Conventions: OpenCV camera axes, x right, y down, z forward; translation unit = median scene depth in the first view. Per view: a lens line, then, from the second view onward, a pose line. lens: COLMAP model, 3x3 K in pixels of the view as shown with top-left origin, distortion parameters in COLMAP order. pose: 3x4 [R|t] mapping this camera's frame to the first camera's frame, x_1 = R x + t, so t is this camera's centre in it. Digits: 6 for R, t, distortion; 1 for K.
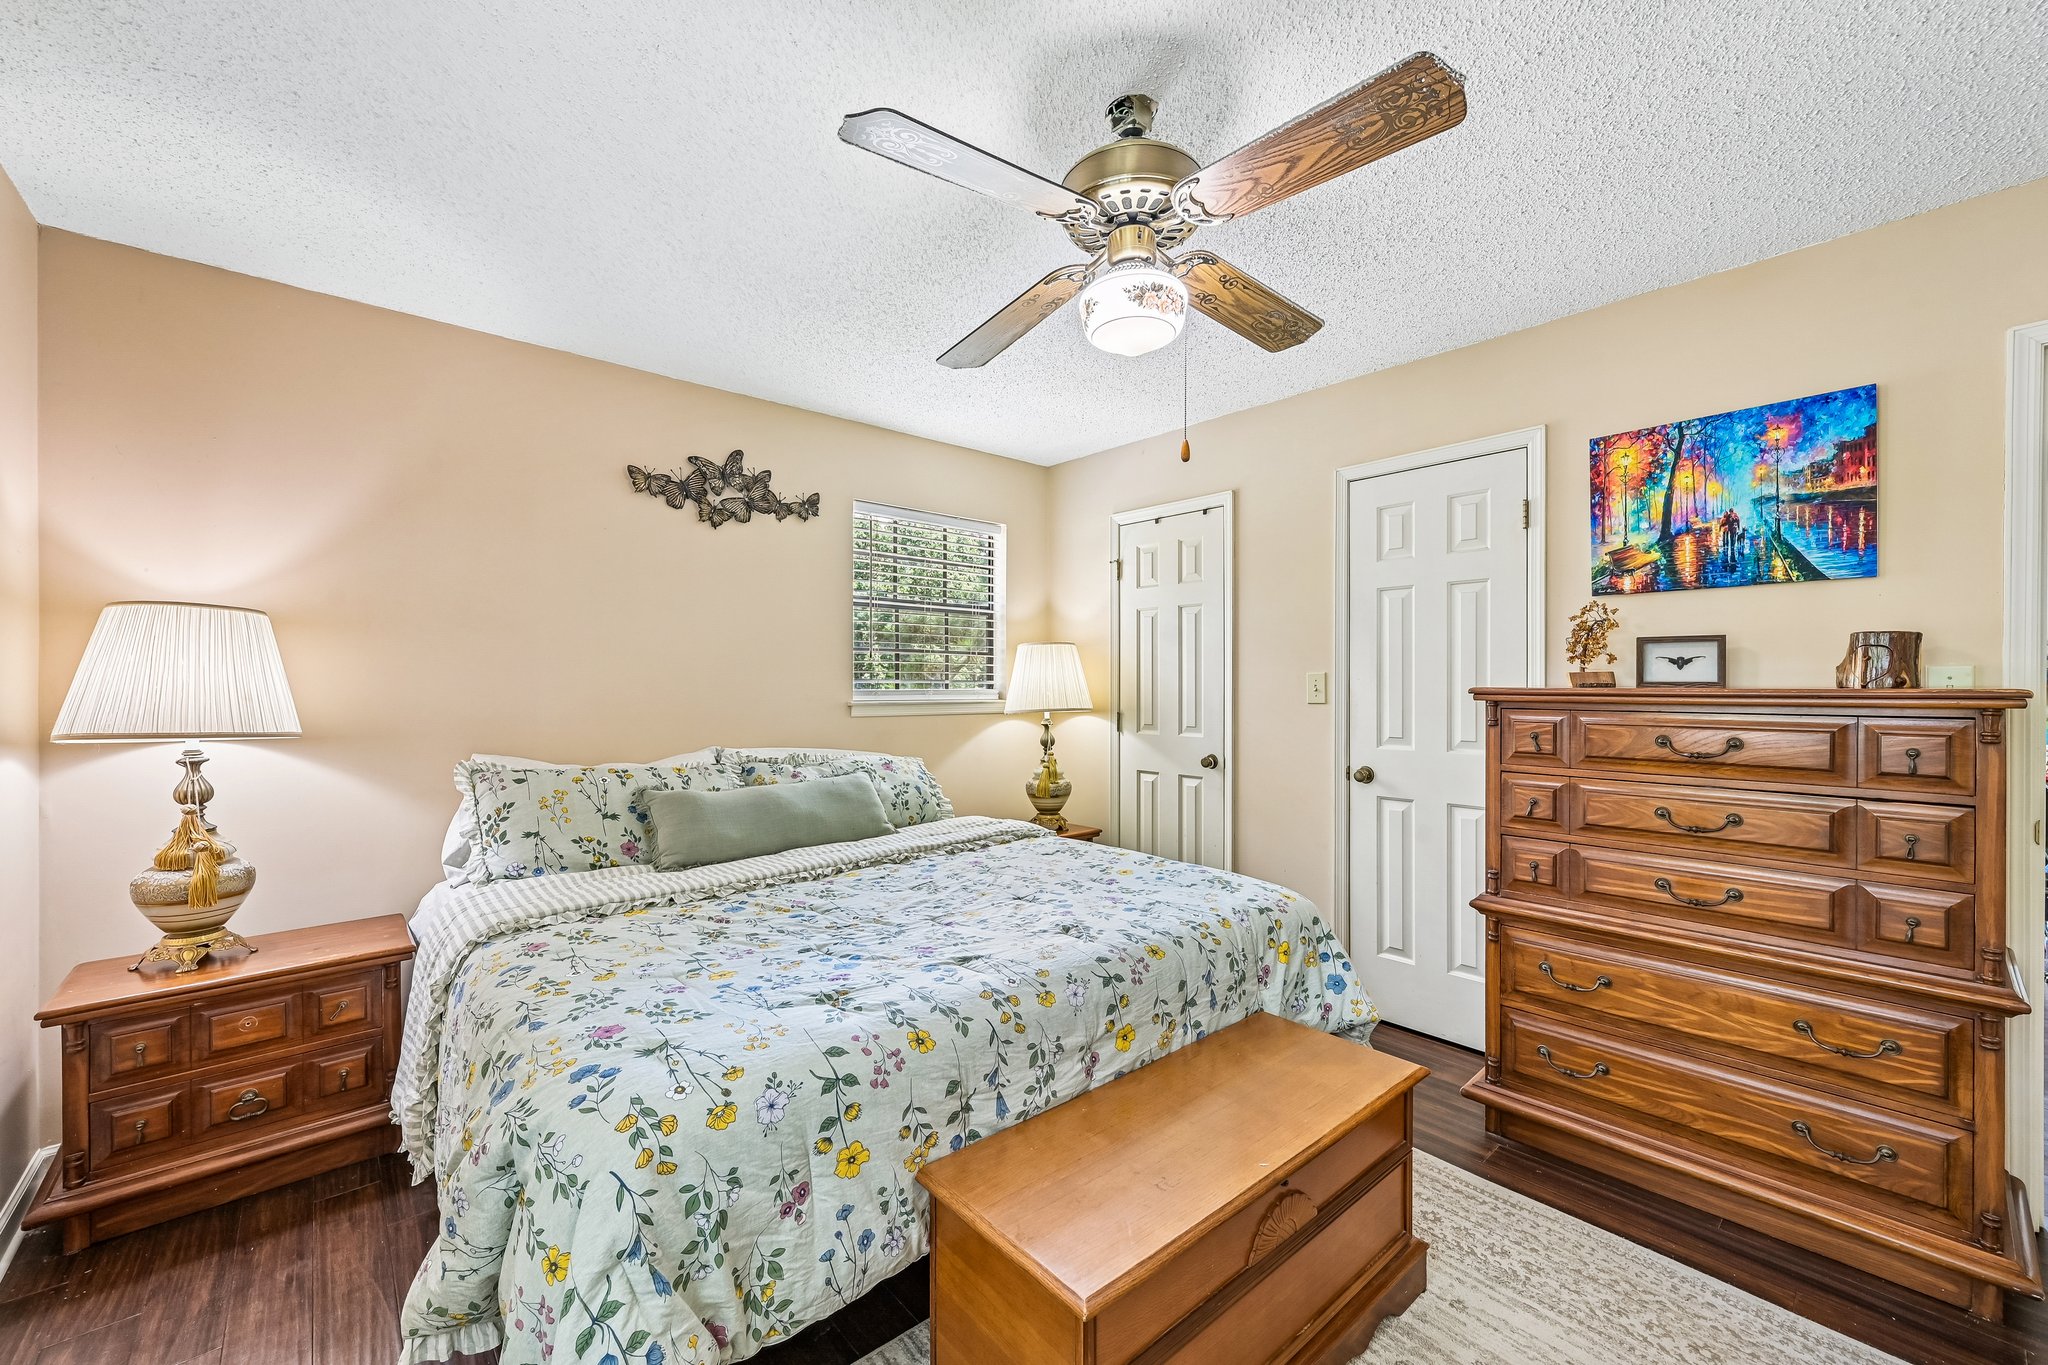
lens RADIAL K [[809.8, 0, 1031.9], [0, 809.8, 683.8], [0, 0, 1]] dist [-0.002503, 0.000465]
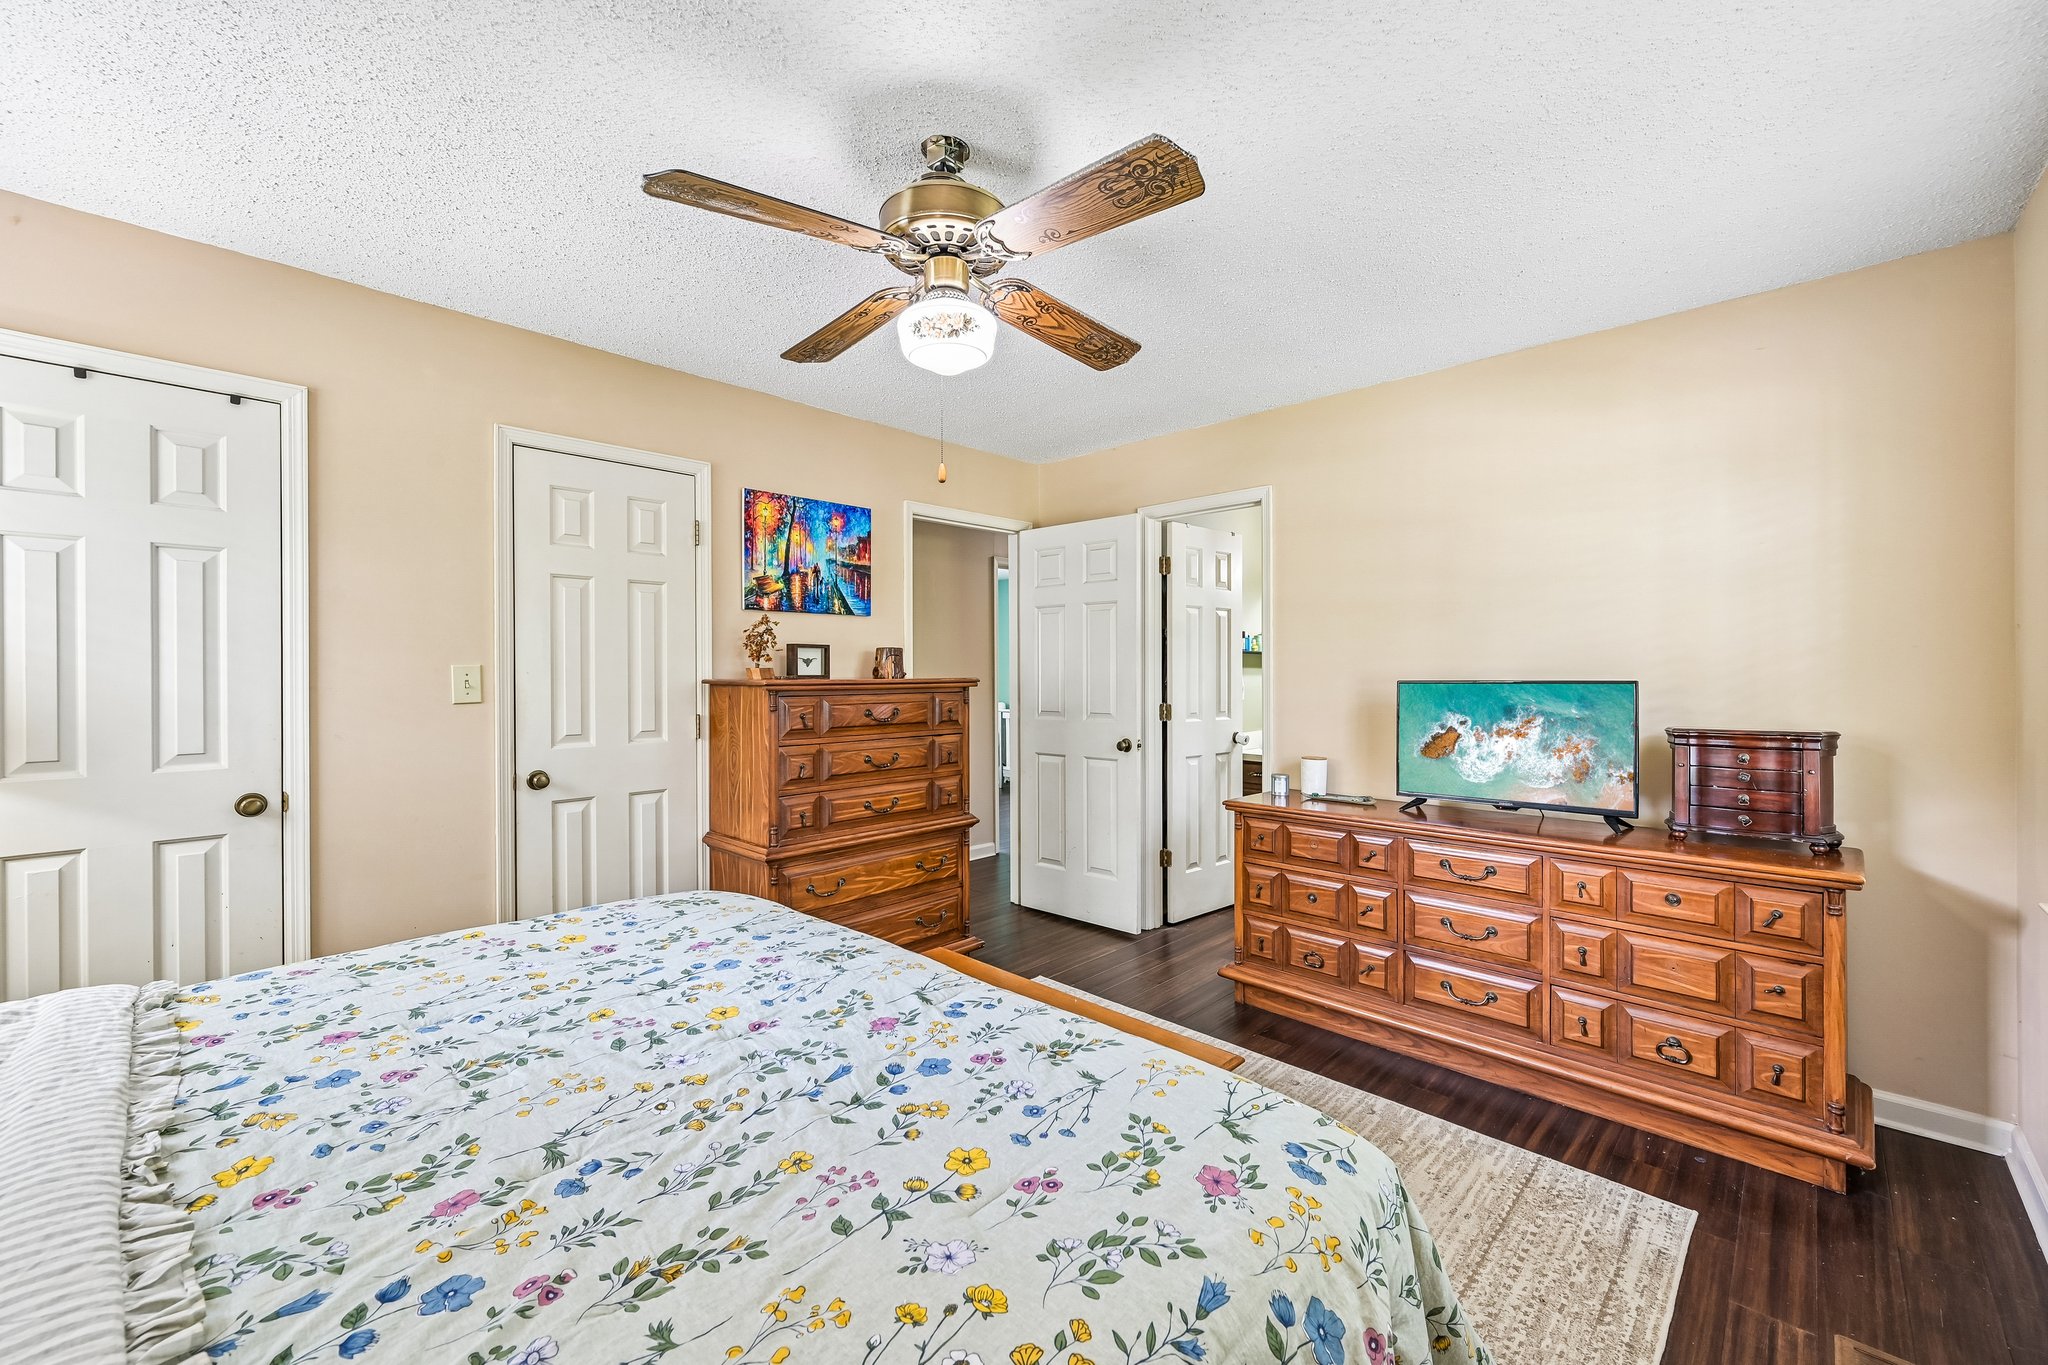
lens RADIAL K [[809.8, 0, 1031.8], [0, 809.8, 677.0], [0, 0, 1]] dist [-0.002503, 0.000465]
pose [[-0.077274, -0.004928, 0.996998, -0.706905], [0.004169, 0.999977, 0.005266, -0.005305], [-0.997001, 0.004563, -0.077252, 0.710539]]
